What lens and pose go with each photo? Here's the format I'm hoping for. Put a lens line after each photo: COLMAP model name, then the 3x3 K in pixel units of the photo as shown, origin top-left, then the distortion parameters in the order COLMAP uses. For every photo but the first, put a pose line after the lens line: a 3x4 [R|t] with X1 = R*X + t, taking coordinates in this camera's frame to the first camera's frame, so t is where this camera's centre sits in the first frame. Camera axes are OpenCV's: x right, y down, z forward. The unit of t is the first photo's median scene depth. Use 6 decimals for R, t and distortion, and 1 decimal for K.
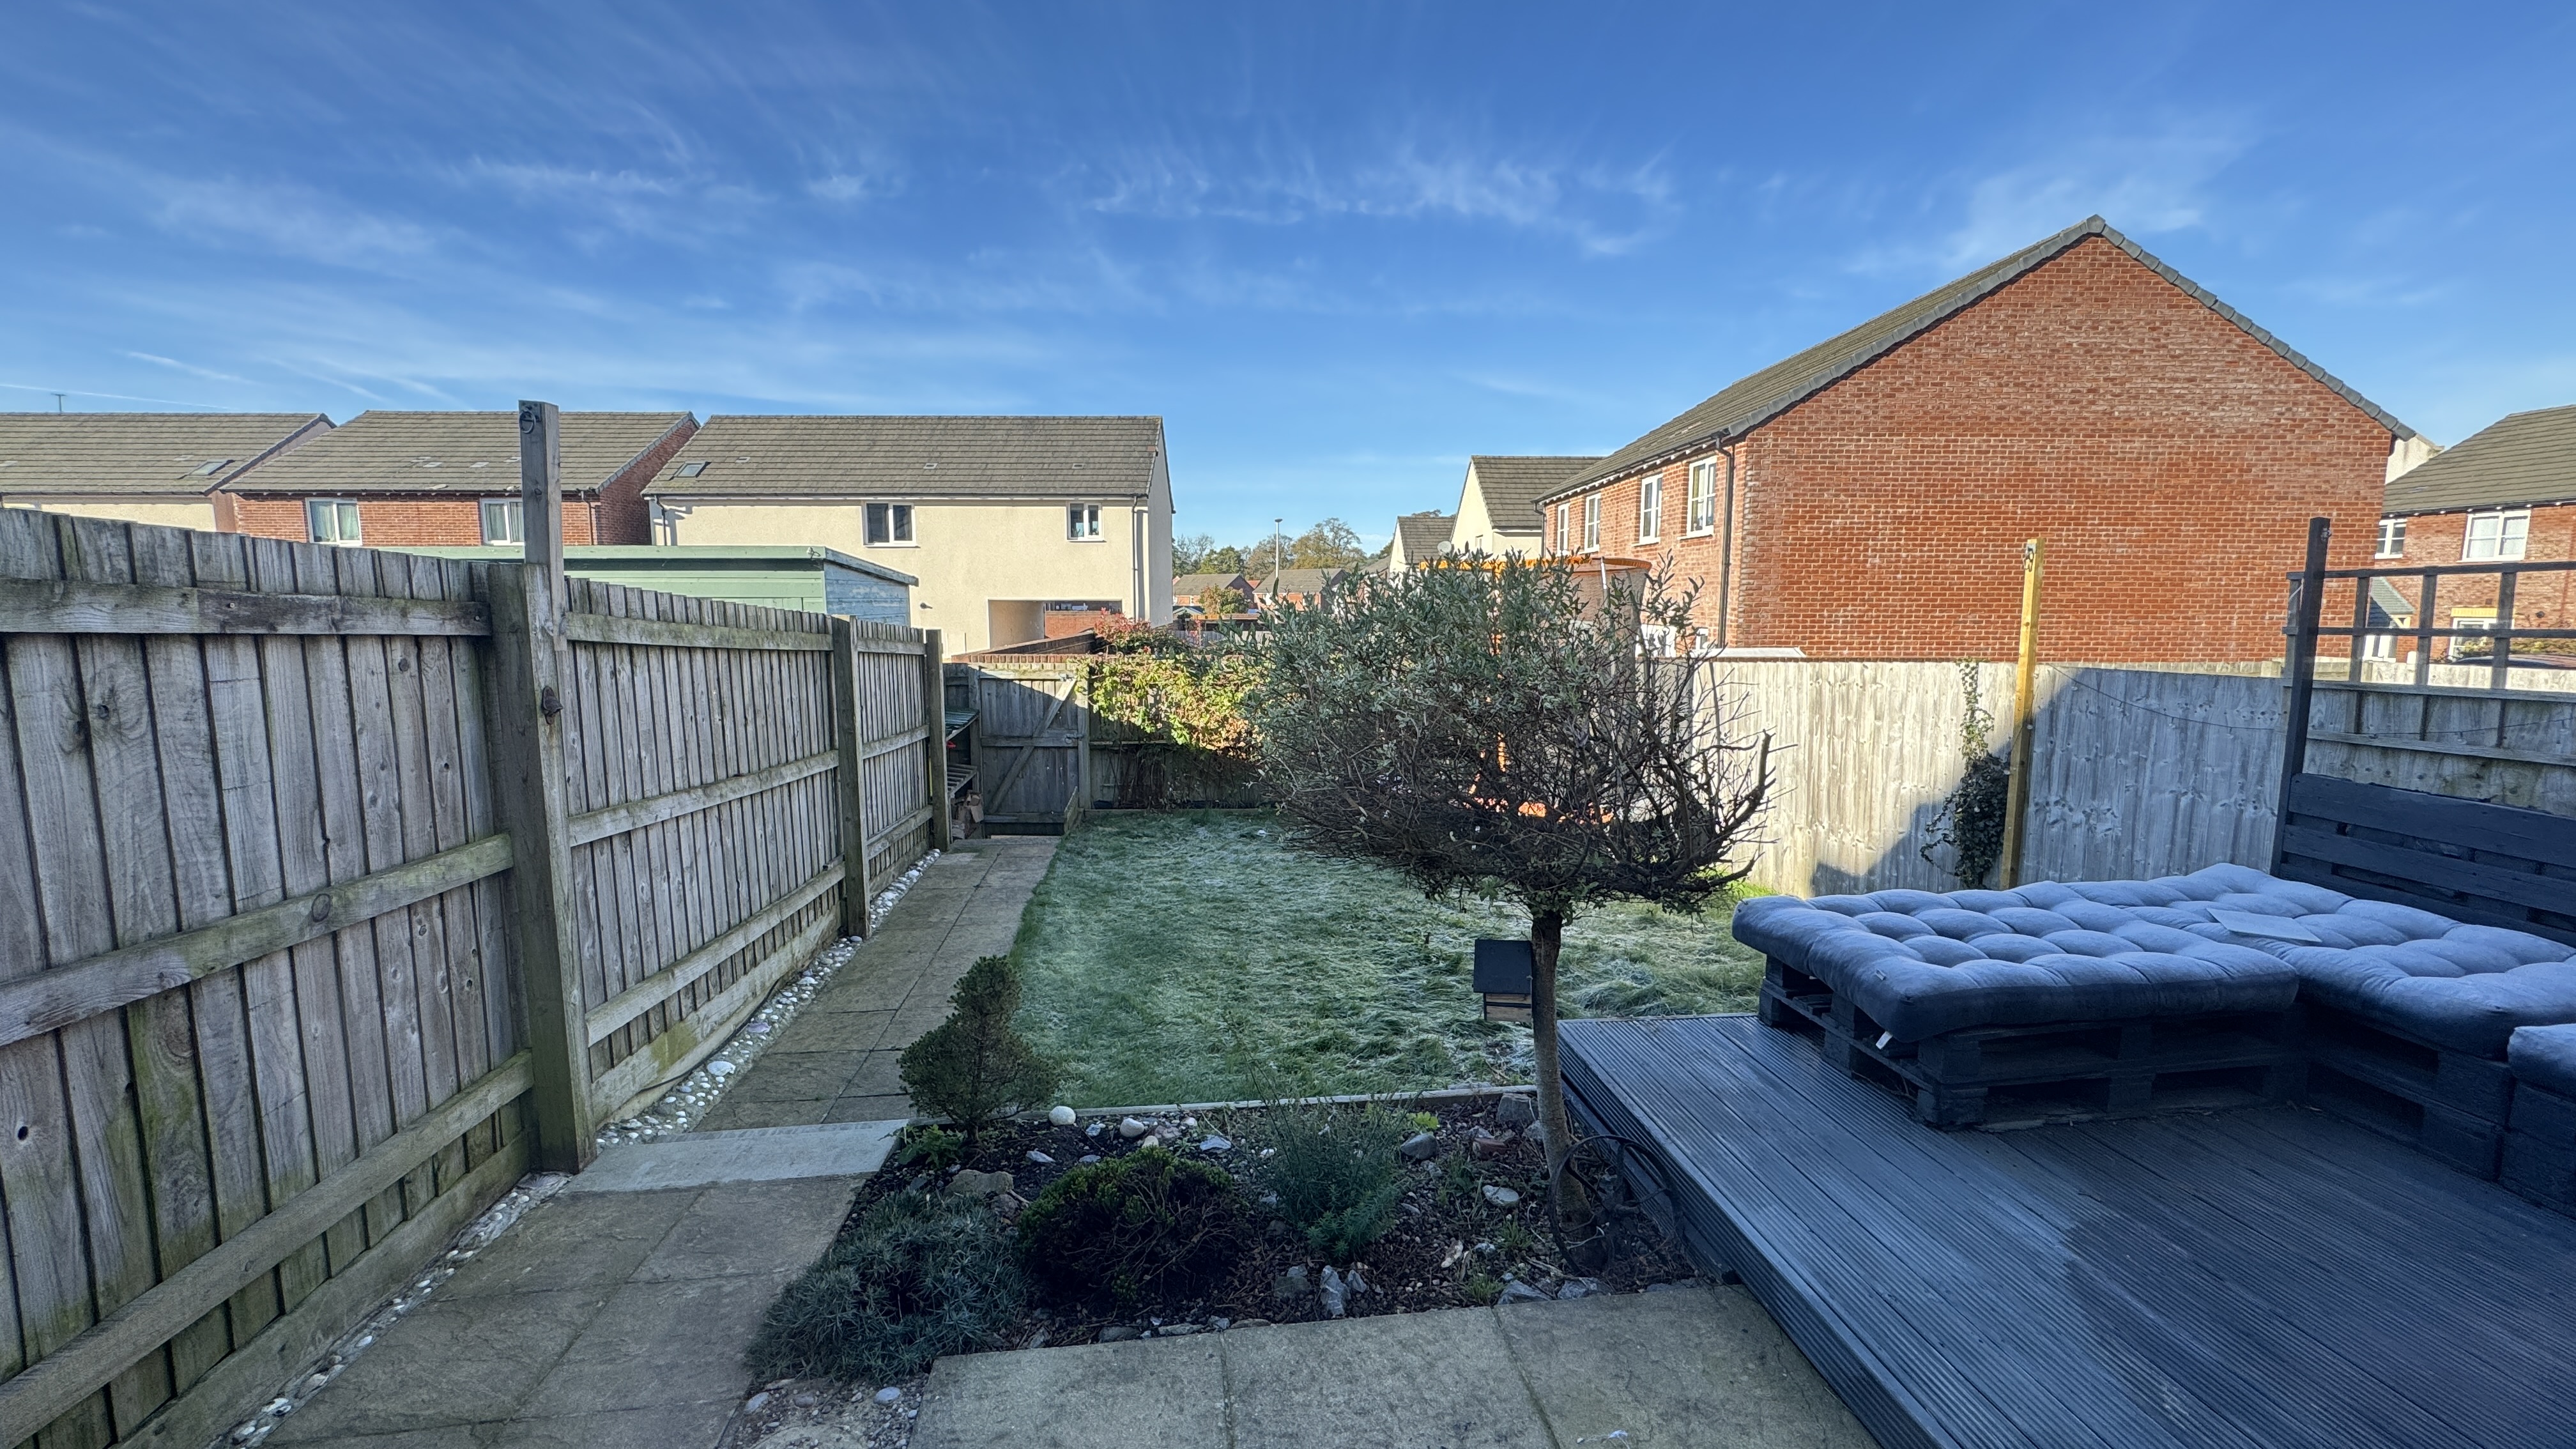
lens RADIAL K [[1030.1, 0, 1300.4], [0, 1030.1, 726.6], [0, 0, 1]] dist [-0.000731, 0.000066]
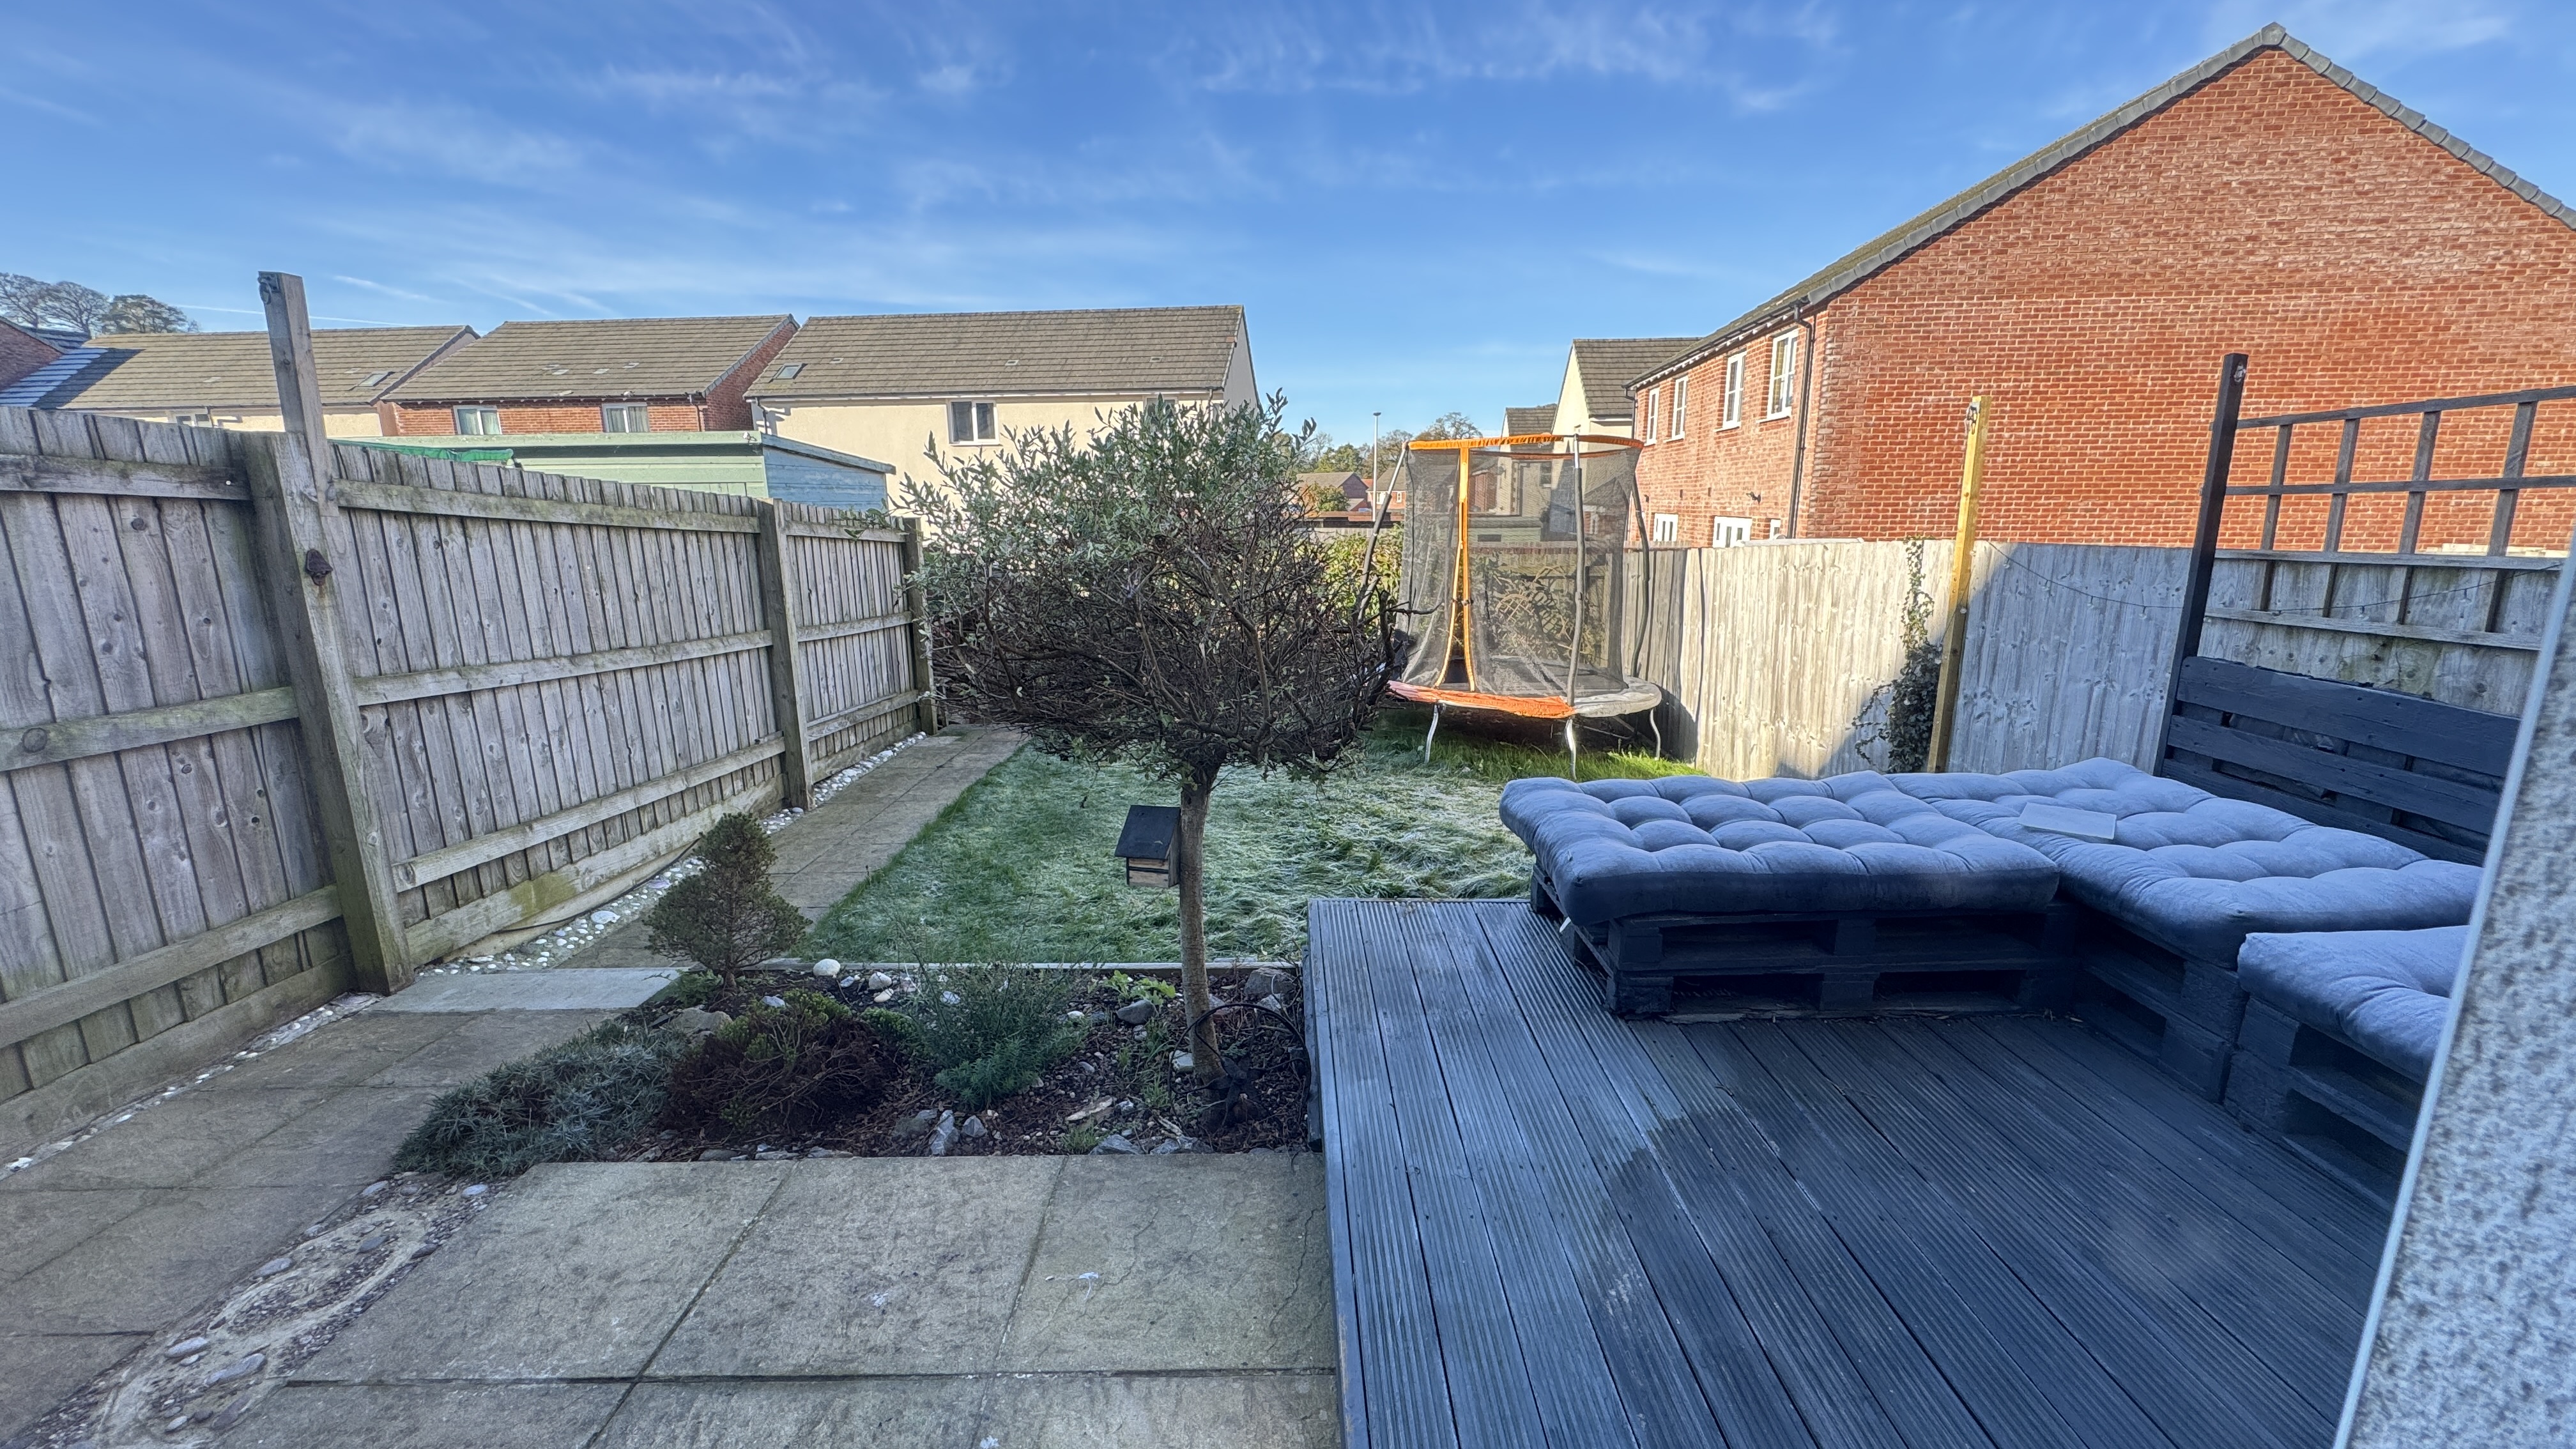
lens RADIAL K [[1030.1, 0, 1287.6], [0, 1030.1, 726.4], [0, 0, 1]] dist [-0.000731, 0.000066]
pose [[0.992818, 0.018730, -0.118163, 0.224588], [-0.007460, 0.995439, 0.095105, 0.019410], [0.119406, -0.093540, 0.988429, 0.027613]]
